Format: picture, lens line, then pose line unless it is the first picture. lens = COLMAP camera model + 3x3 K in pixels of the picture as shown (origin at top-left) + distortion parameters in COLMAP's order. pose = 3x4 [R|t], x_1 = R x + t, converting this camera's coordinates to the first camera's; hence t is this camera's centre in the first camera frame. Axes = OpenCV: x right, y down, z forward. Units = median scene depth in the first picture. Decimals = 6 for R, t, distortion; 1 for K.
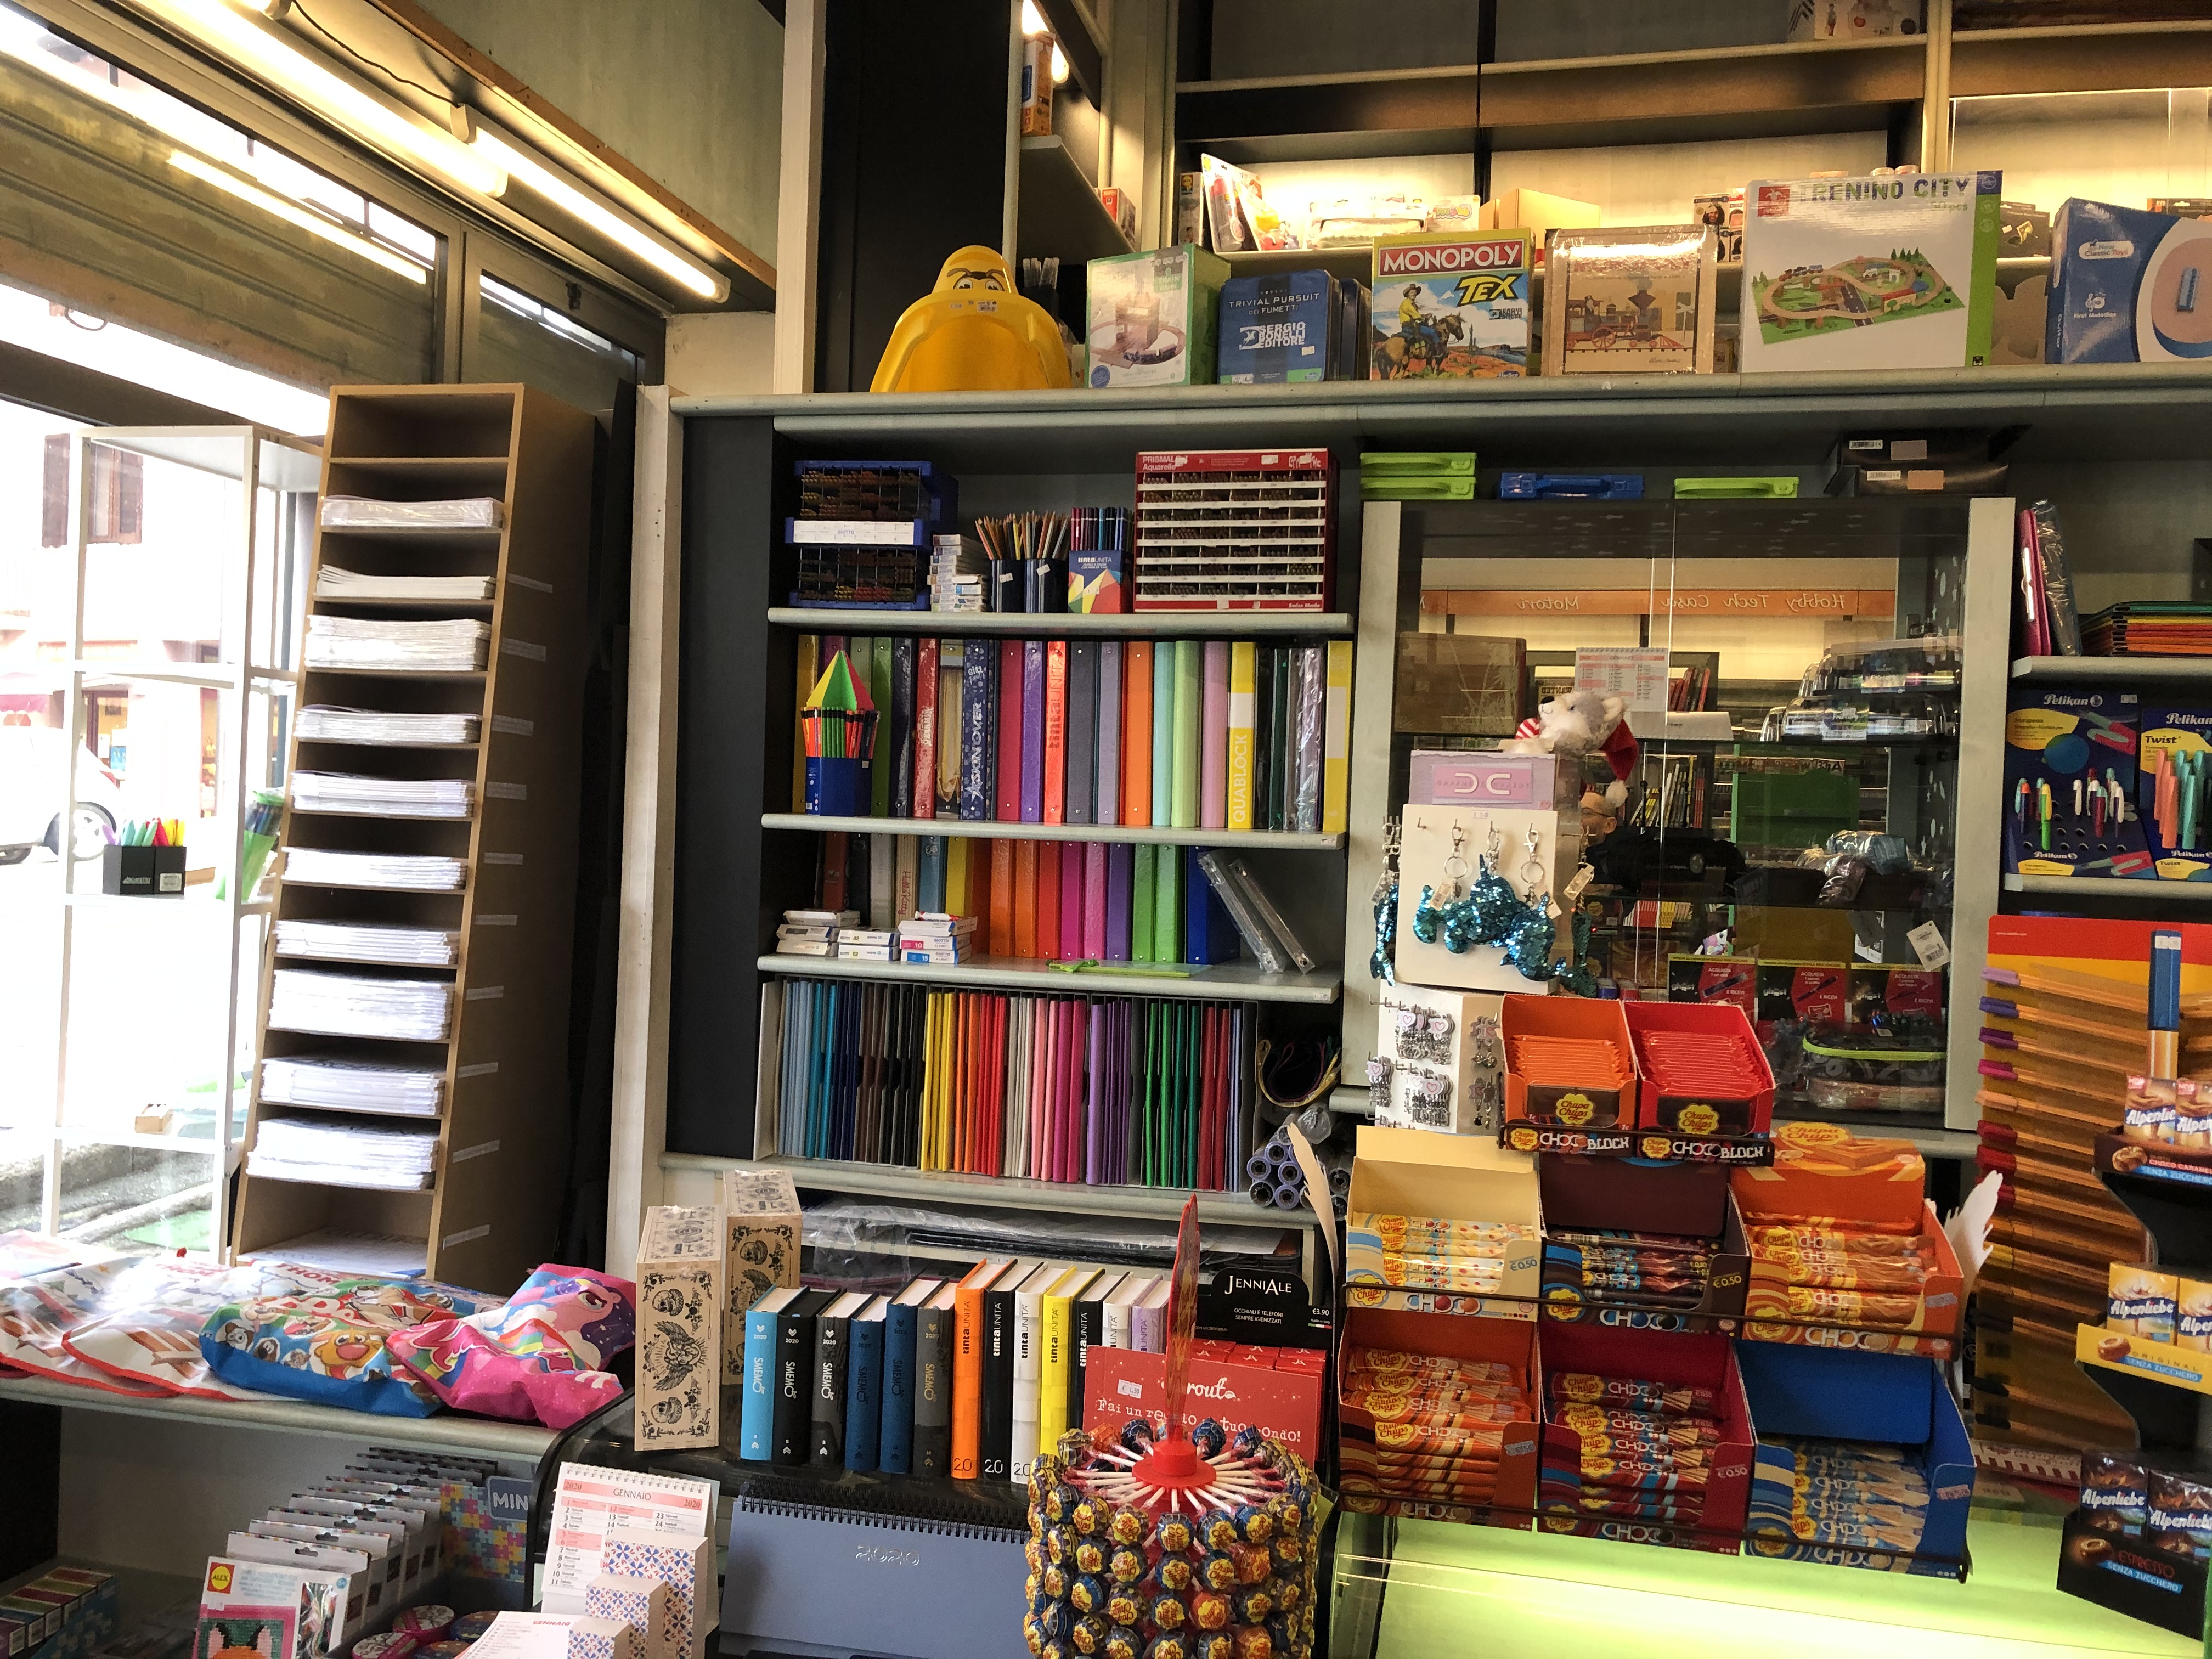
lens RADIAL K [[1799.4, 0, 1108.8], [0, 1799.4, 847.4], [0, 0, 1]] dist [0.038941, -0.043498]
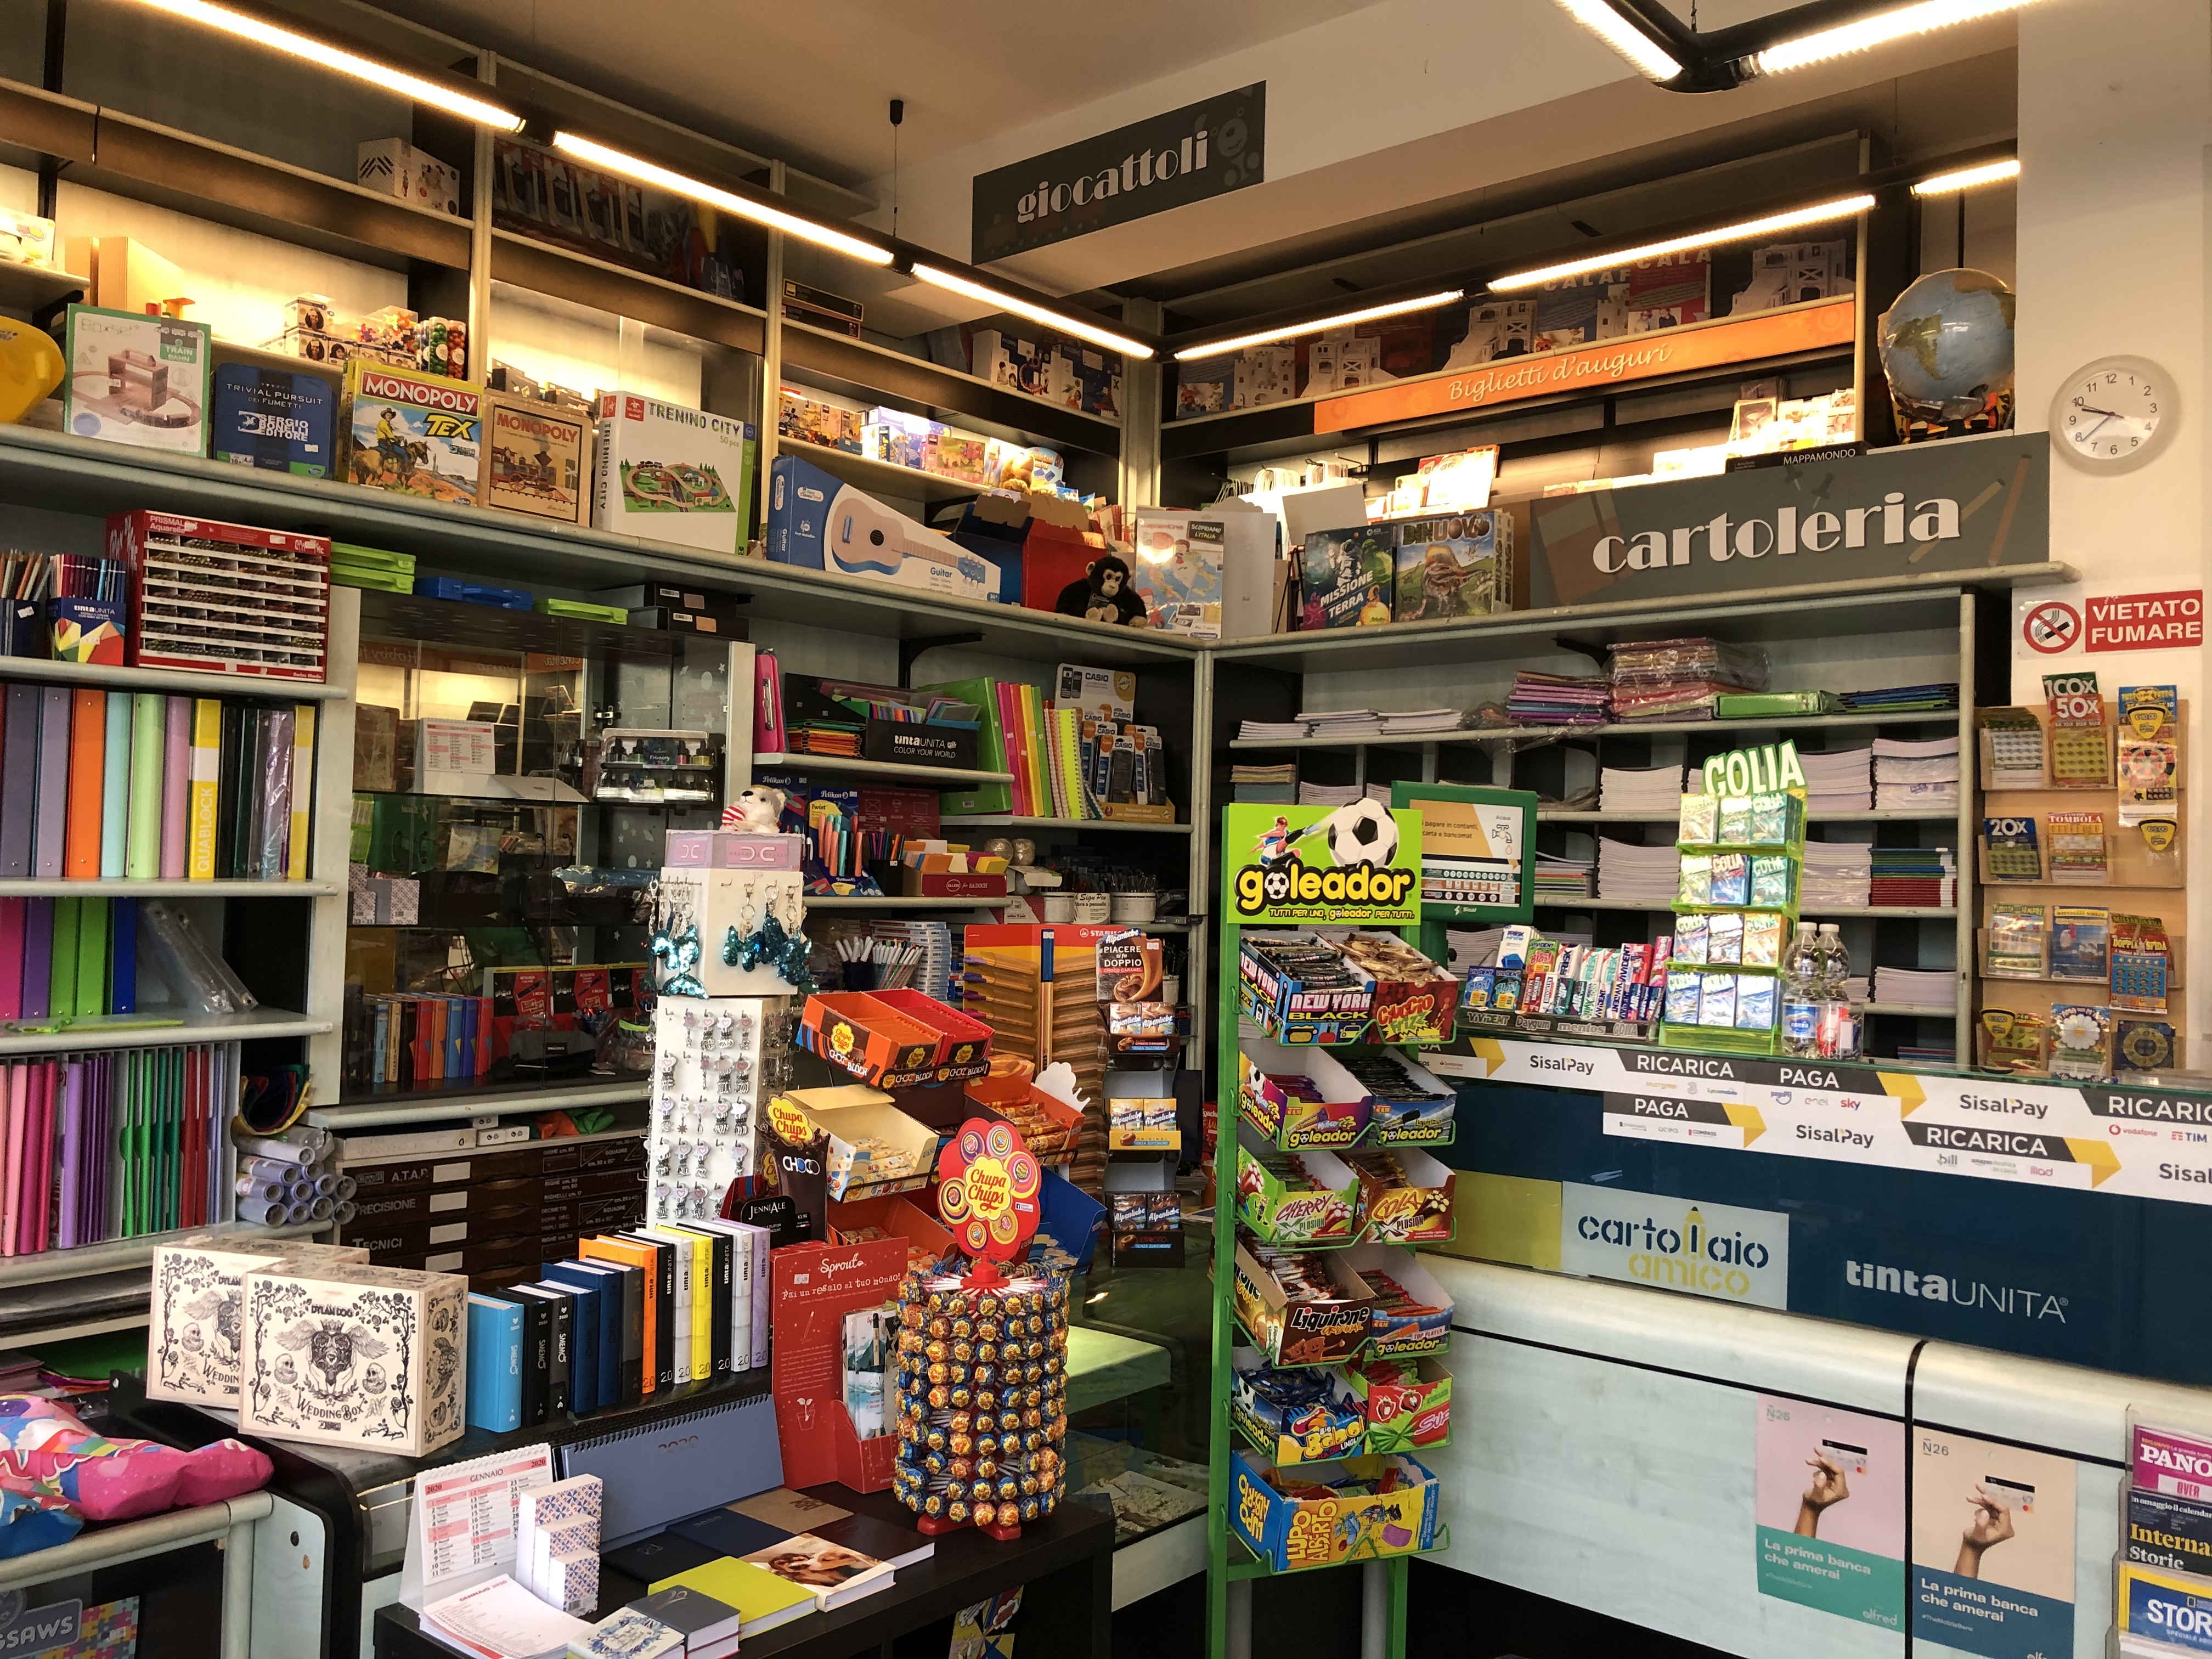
lens RADIAL K [[1799.4, 0, 1114.4], [0, 1799.4, 823.1], [0, 0, 1]] dist [0.038941, -0.043498]
pose [[0.464798, -0.001538, 0.885415, -0.644724], [0.009130, 0.999954, -0.003056, -0.035883], [-0.885369, 0.009504, 0.464791, 0.045402]]
